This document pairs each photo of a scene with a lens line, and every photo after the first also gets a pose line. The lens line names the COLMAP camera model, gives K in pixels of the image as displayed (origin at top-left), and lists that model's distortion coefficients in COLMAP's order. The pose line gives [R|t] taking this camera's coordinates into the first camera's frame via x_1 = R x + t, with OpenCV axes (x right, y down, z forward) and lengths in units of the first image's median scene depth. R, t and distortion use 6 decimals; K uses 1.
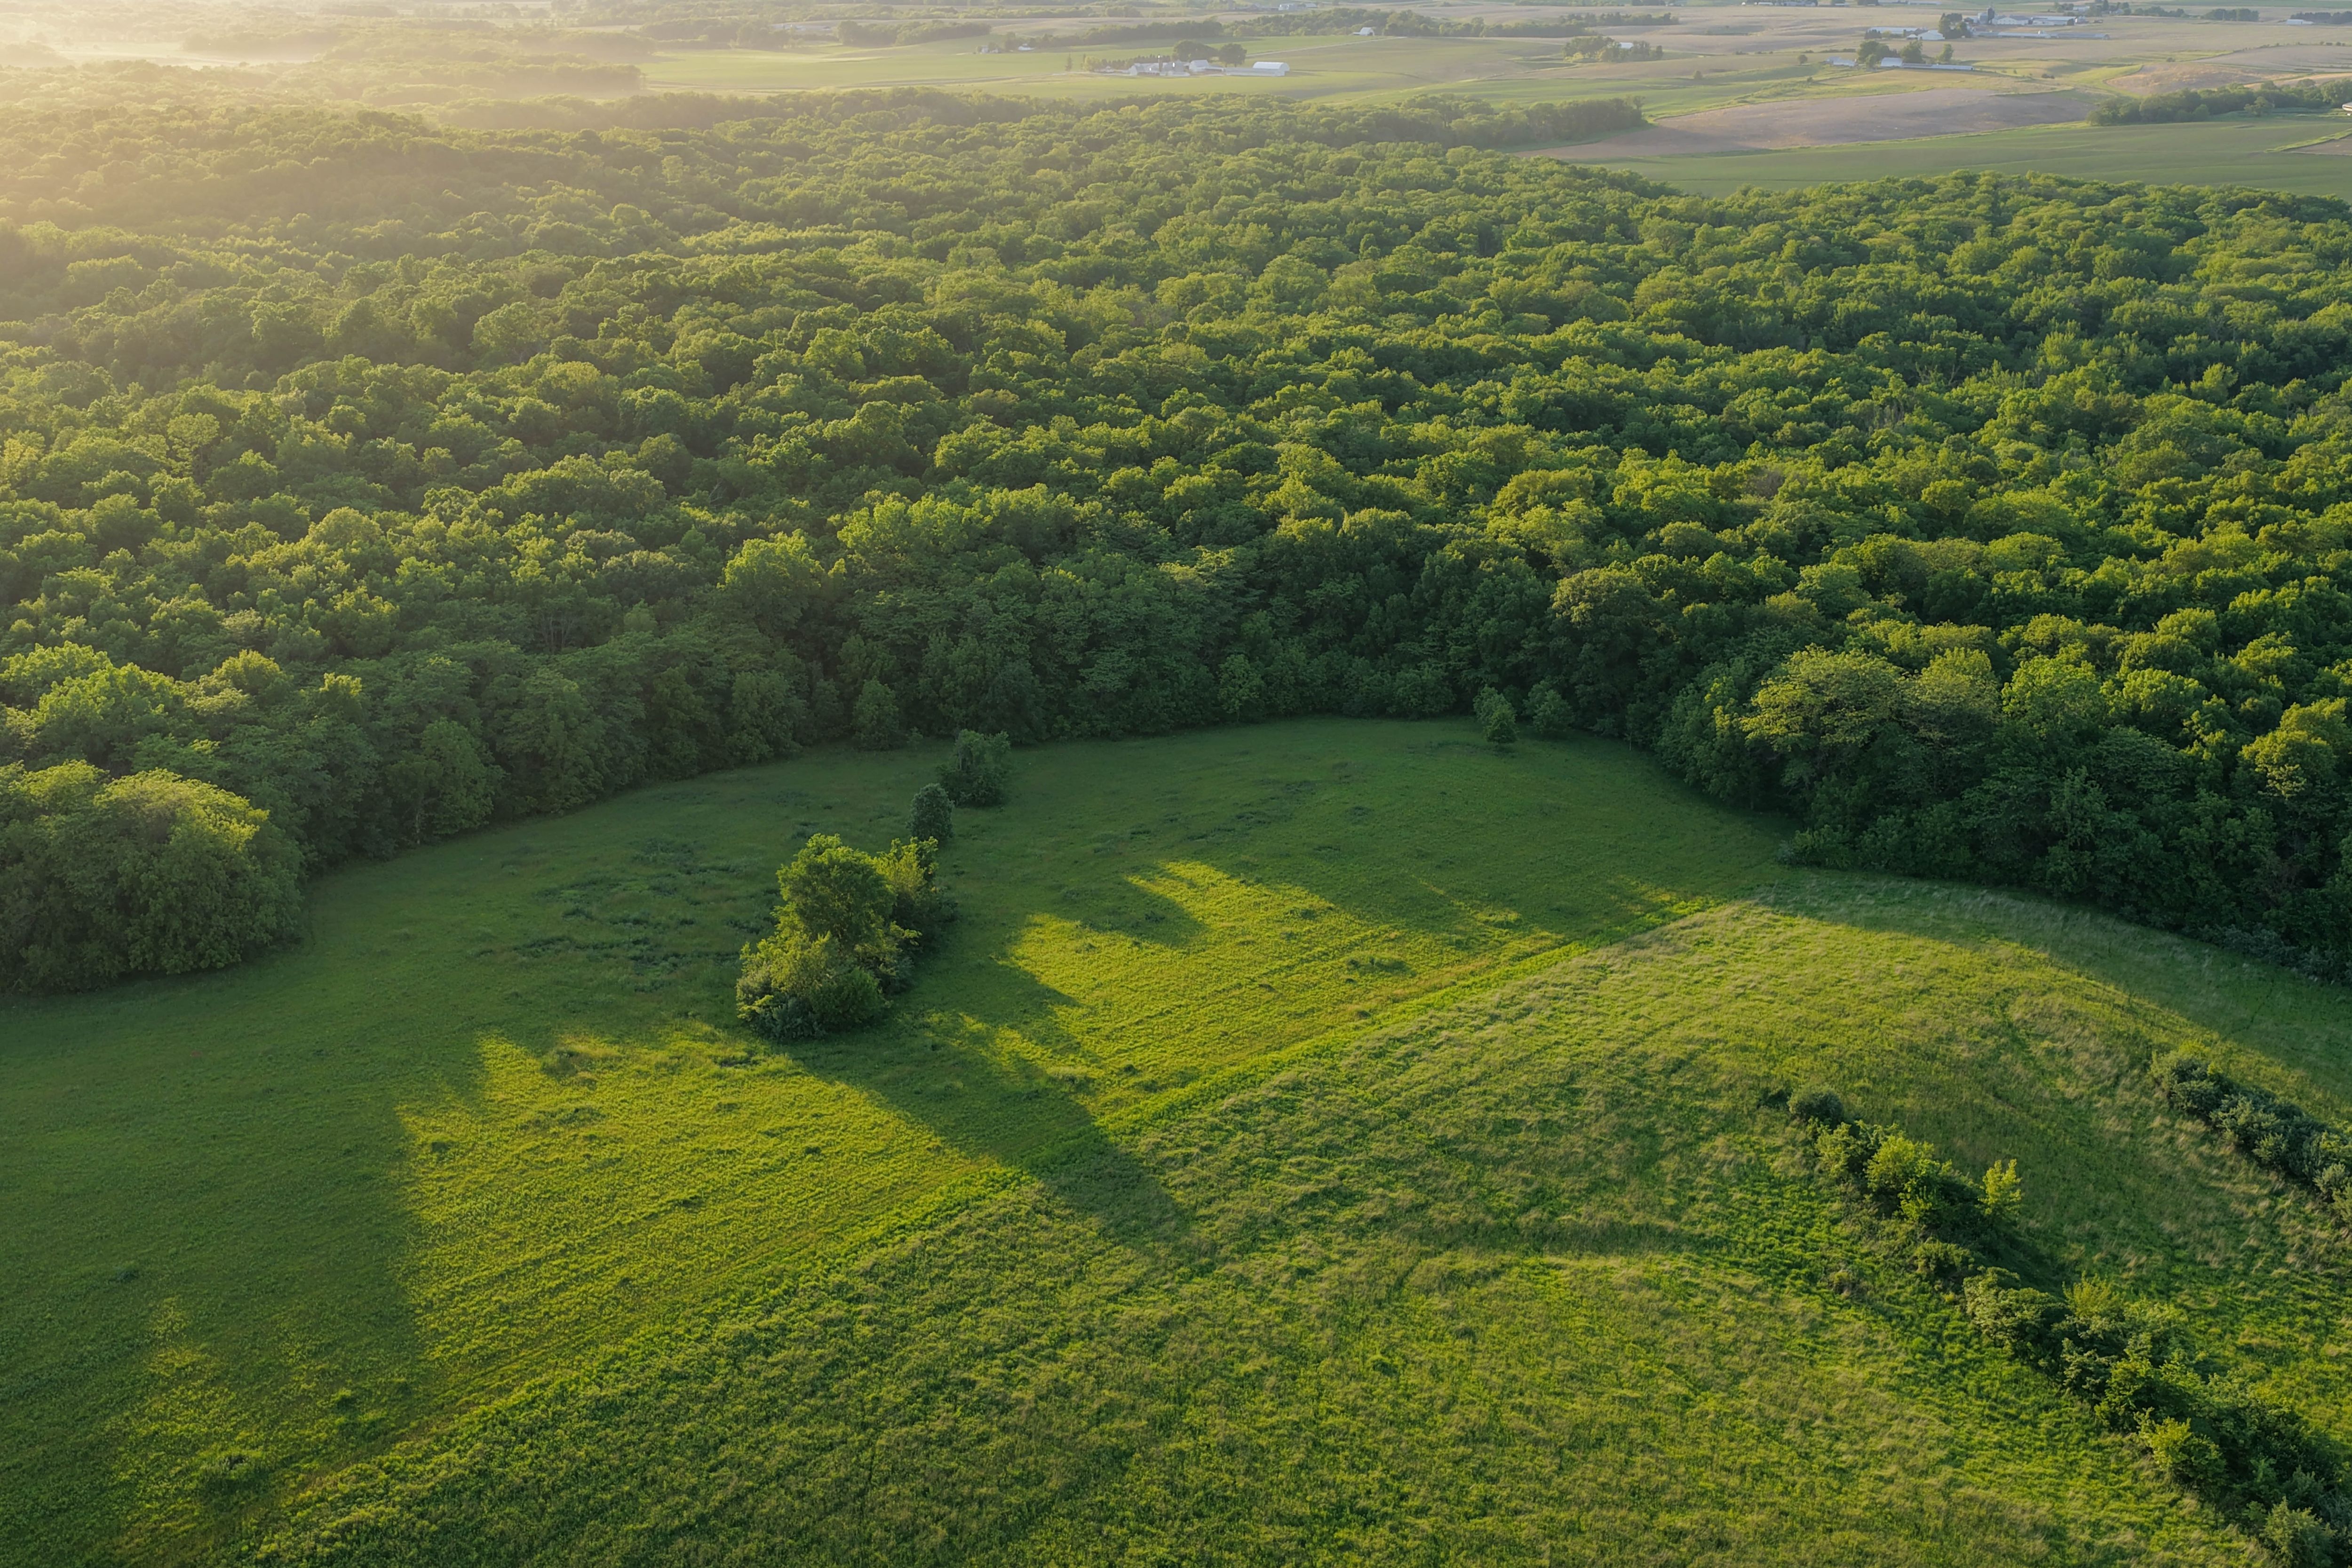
lens RADIAL K [[2717.0, 0, 1176.0], [0, 2717.0, 784.0], [0, 0, 1]] dist [0.002695, 0.004492]
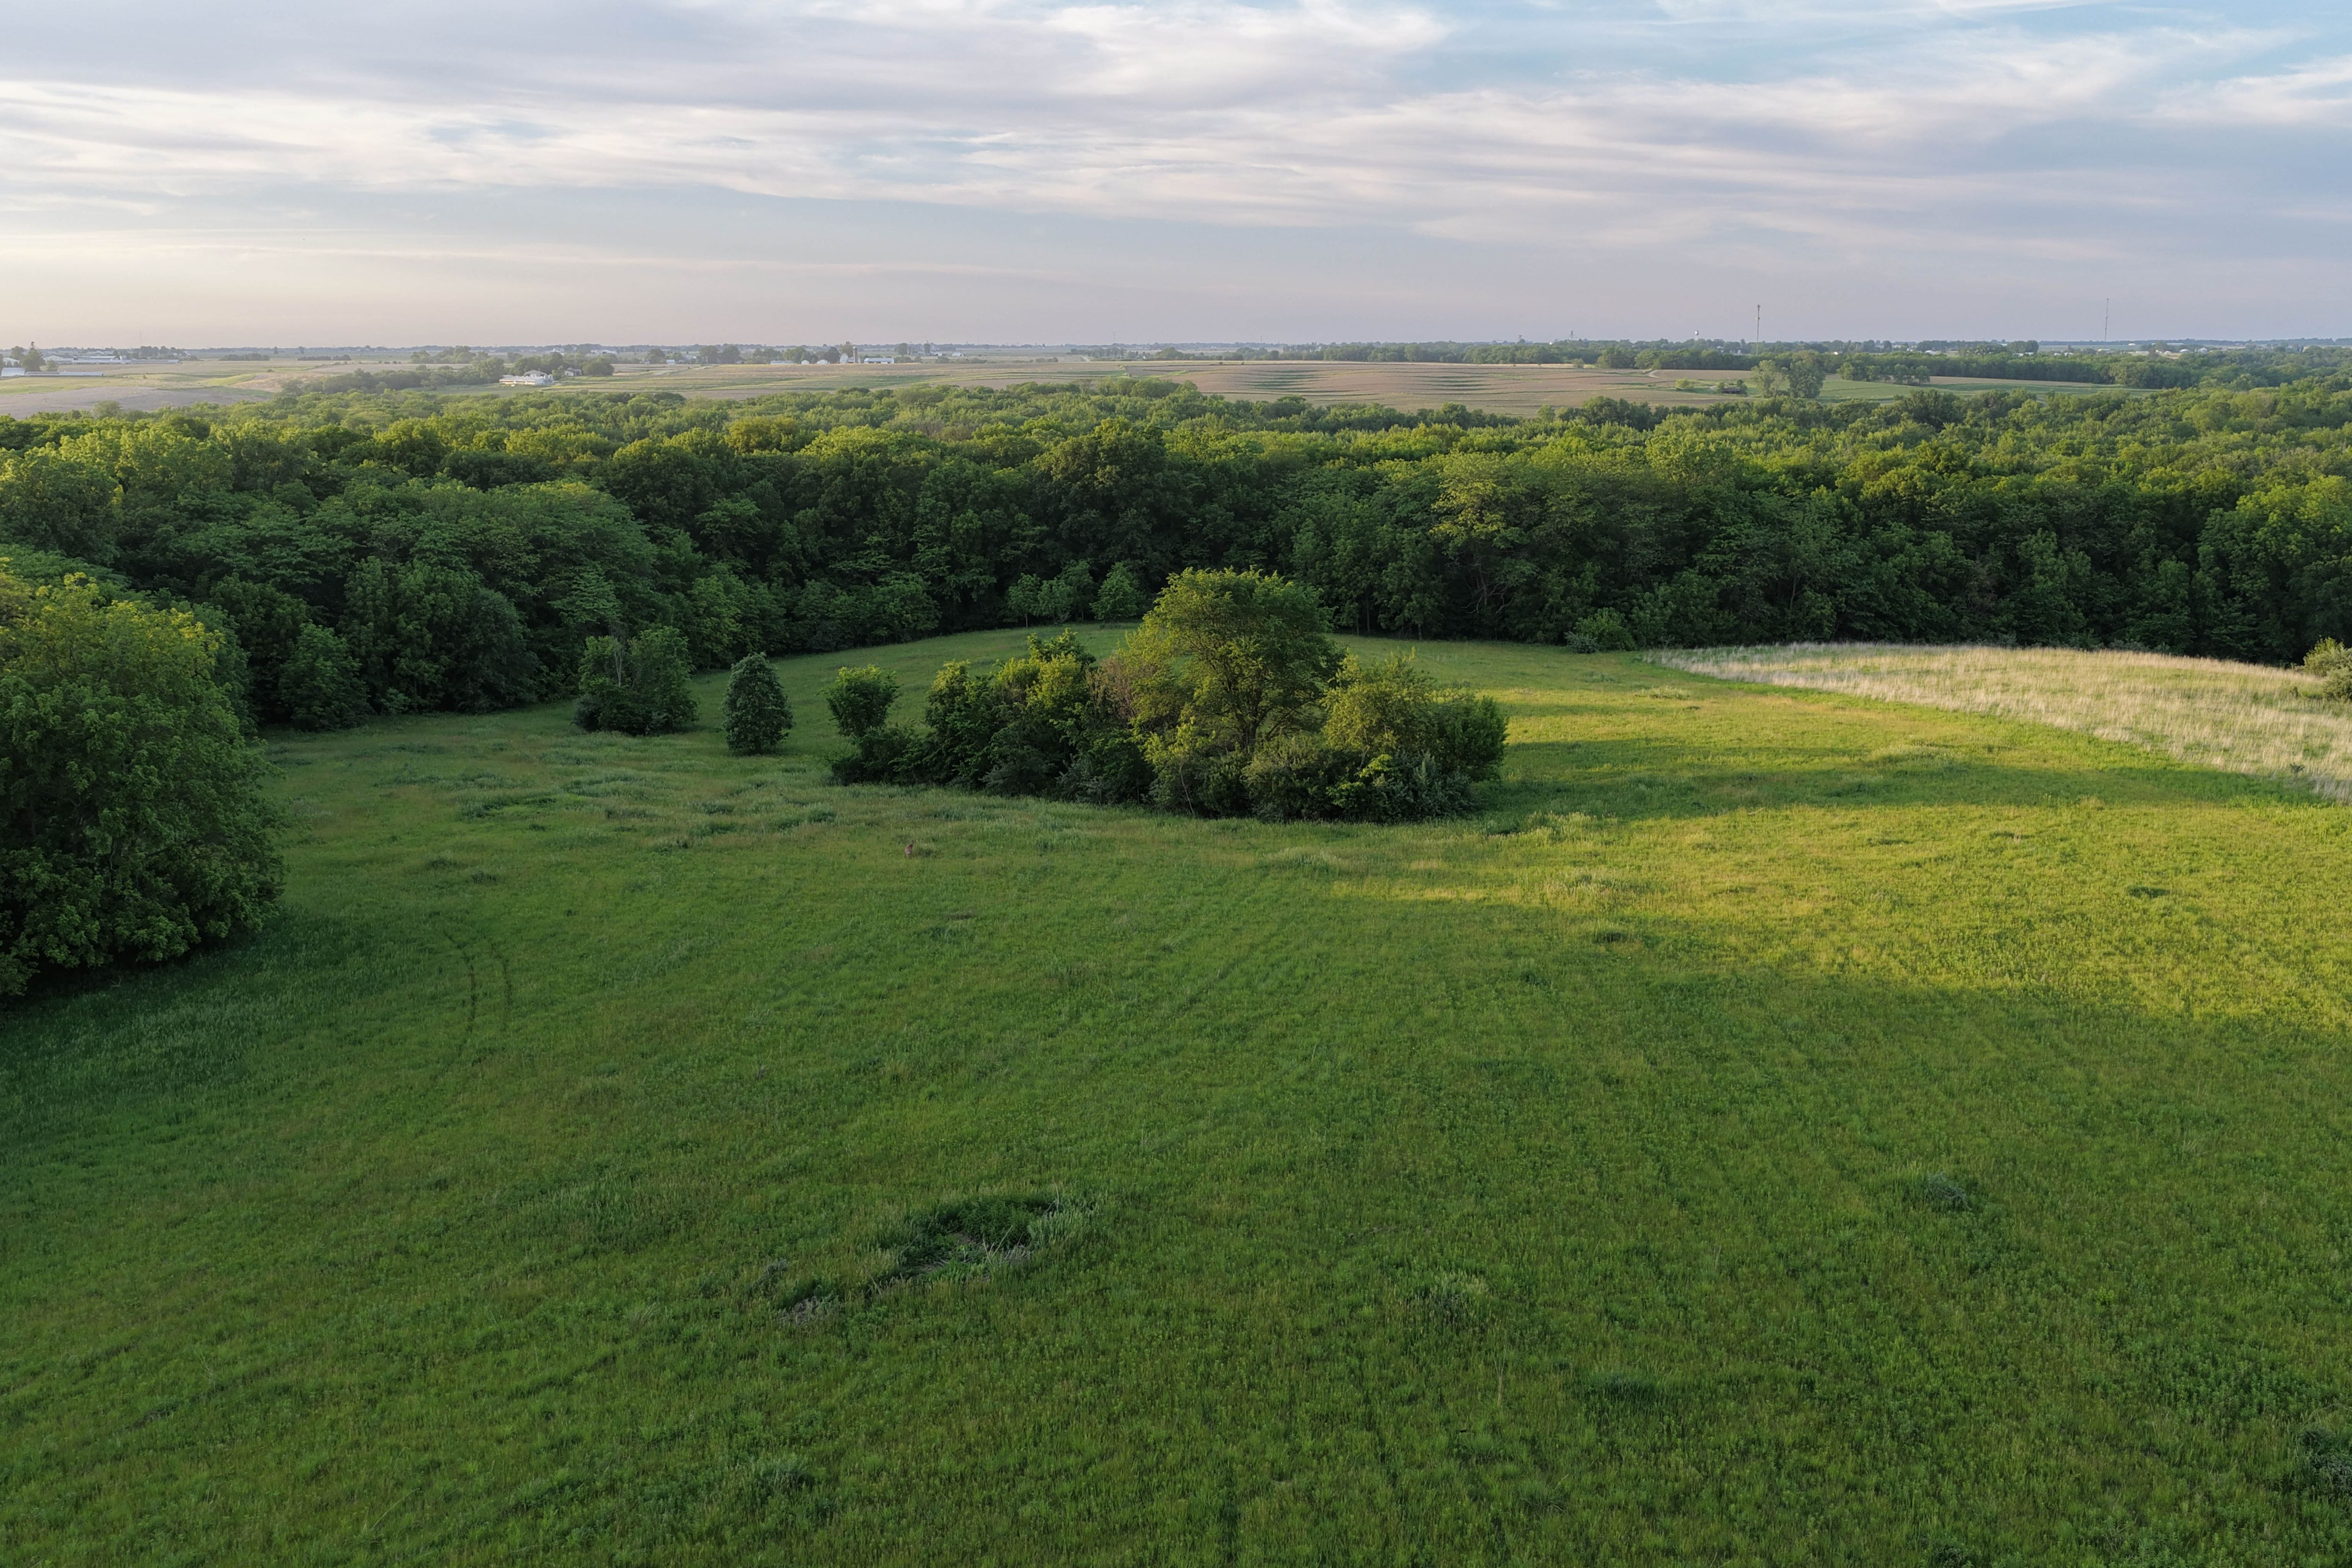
lens RADIAL K [[2434.3, 0, 1185.7], [0, 2434.3, 790.5], [0, 0, 1]] dist [-0.008233, 0.020035]
pose [[0.718023, -0.128843, 0.683990, -0.355338], [0.210226, 0.976965, -0.036657, 0.063582], [-0.663512, 0.170113, 0.728570, 0.440199]]
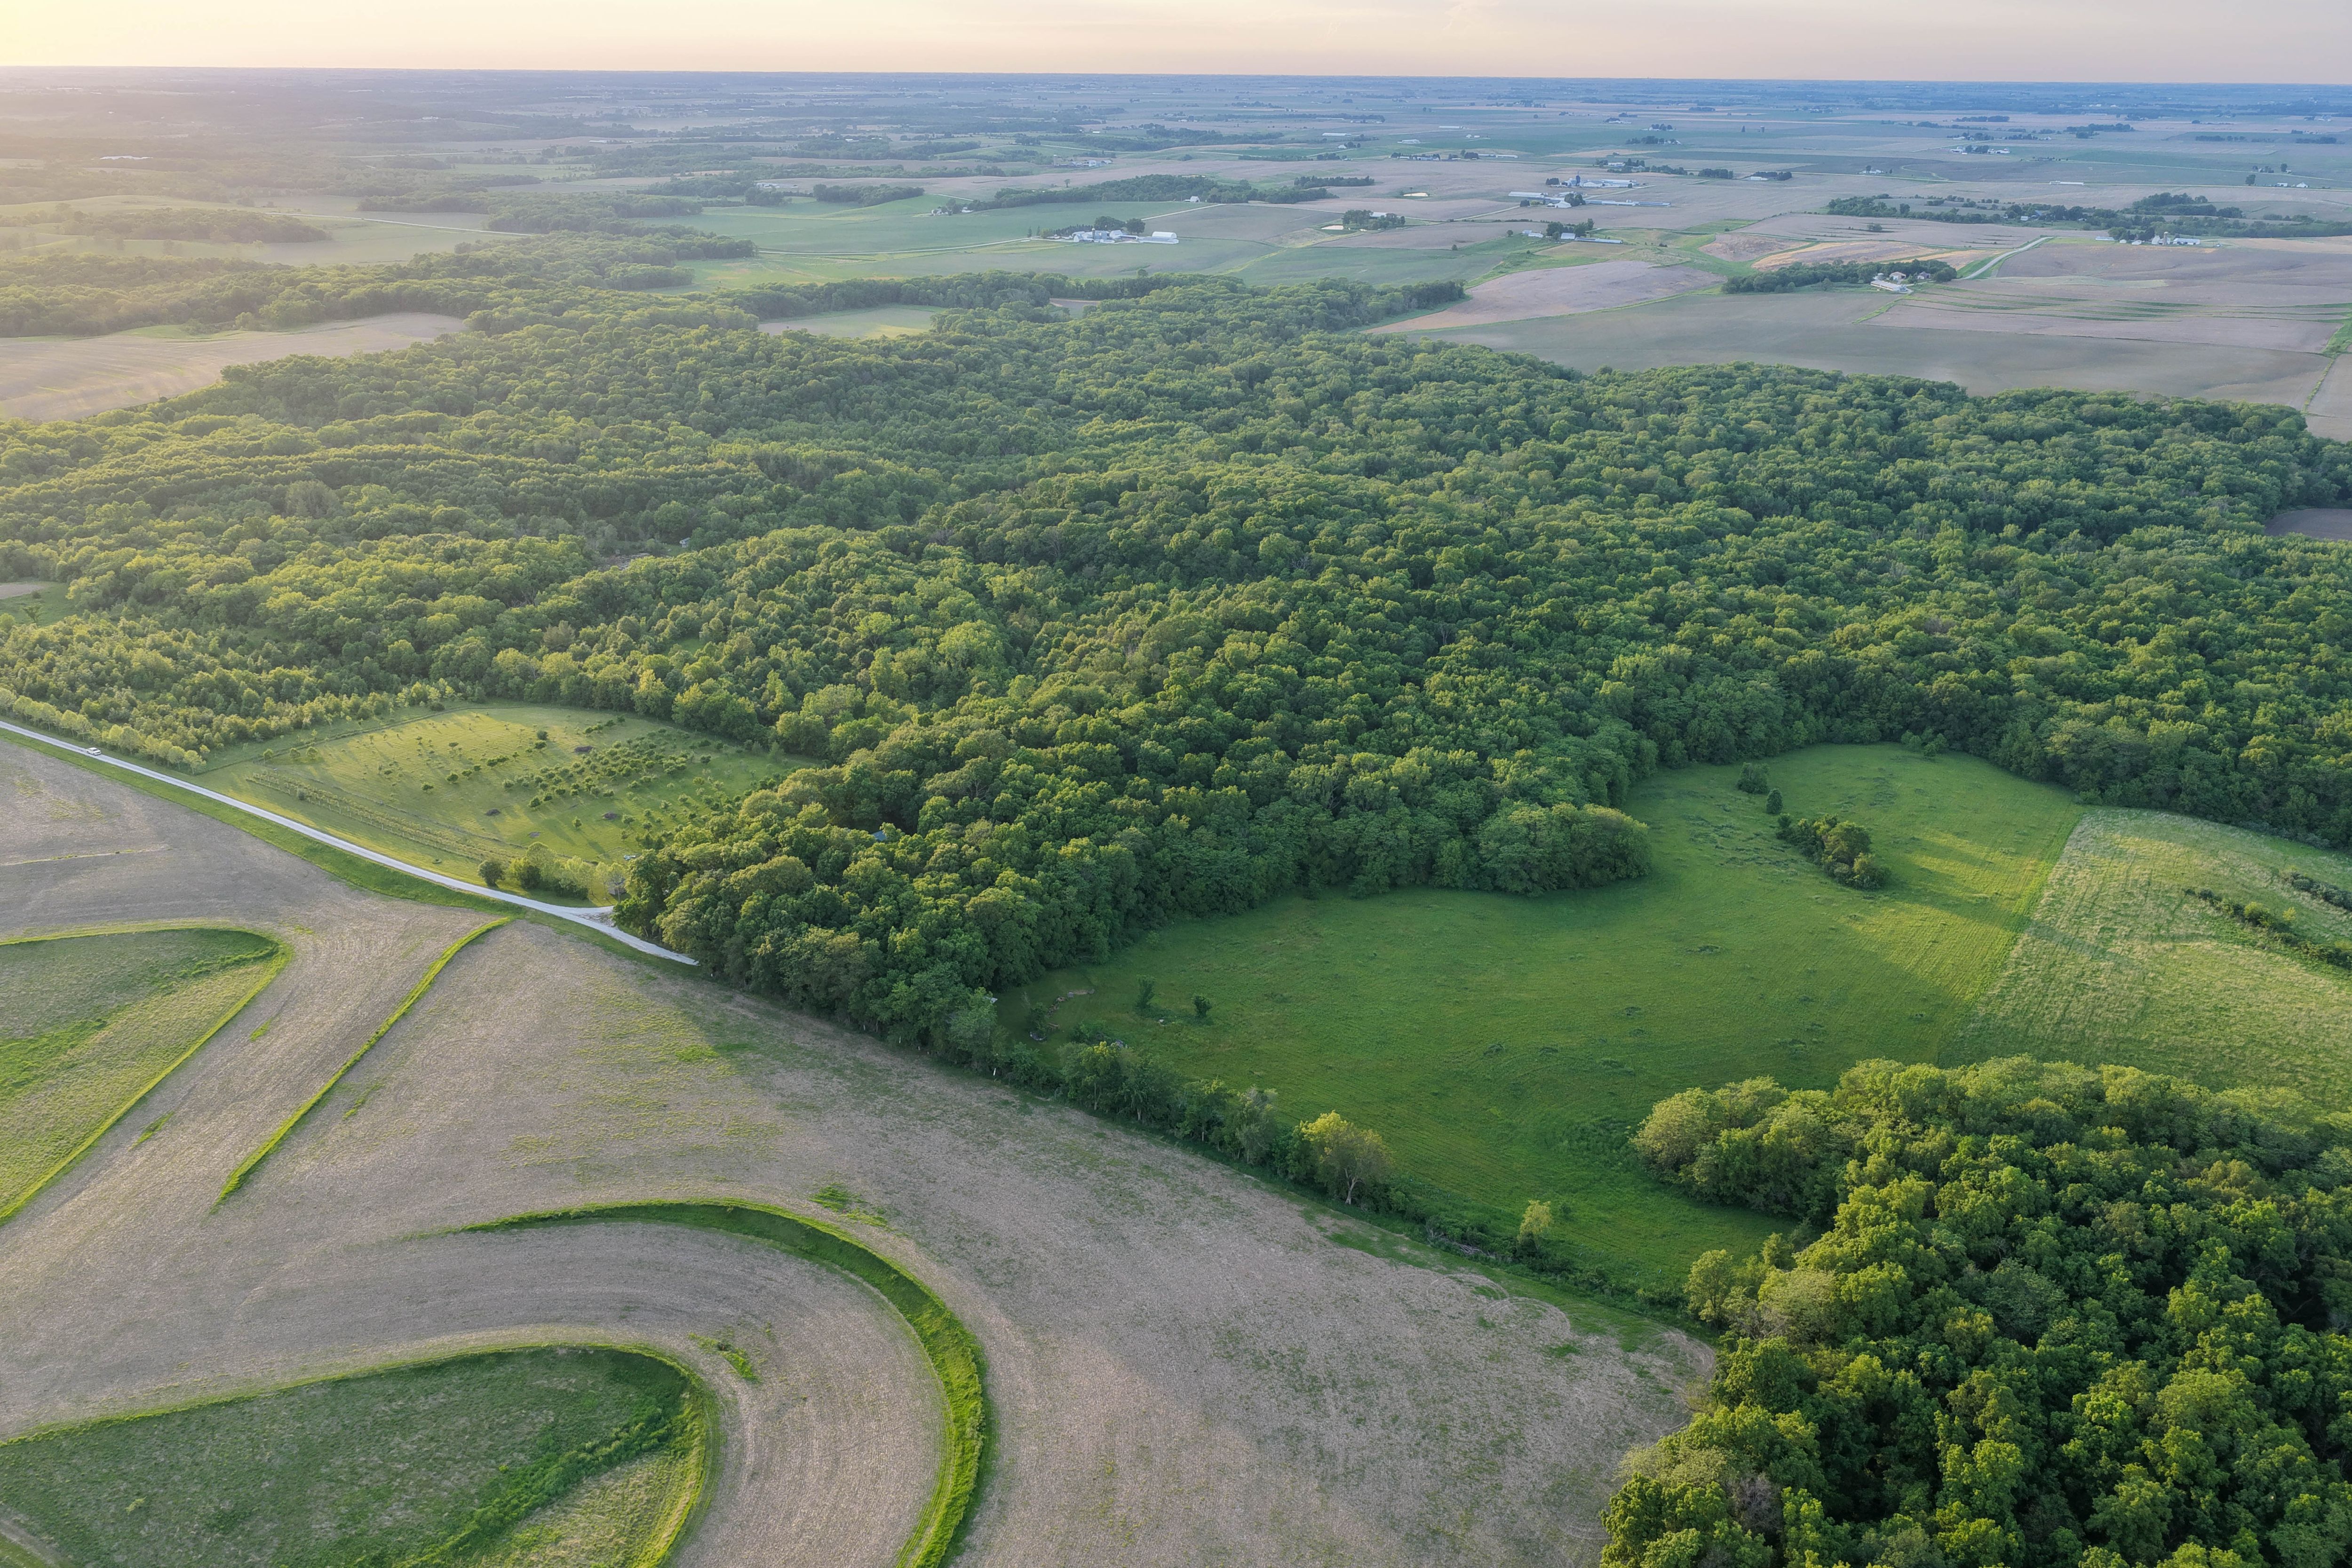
lens RADIAL K [[1957.6, 0, 1185.6], [0, 1957.6, 788.0], [0, 0, 1]] dist [-0.017510, 0.048653]
pose [[0.988343, -0.044687, 0.145539, -0.786652], [0.036370, 0.997577, 0.059313, -0.112626], [-0.147837, -0.053328, 0.987573, -0.654777]]
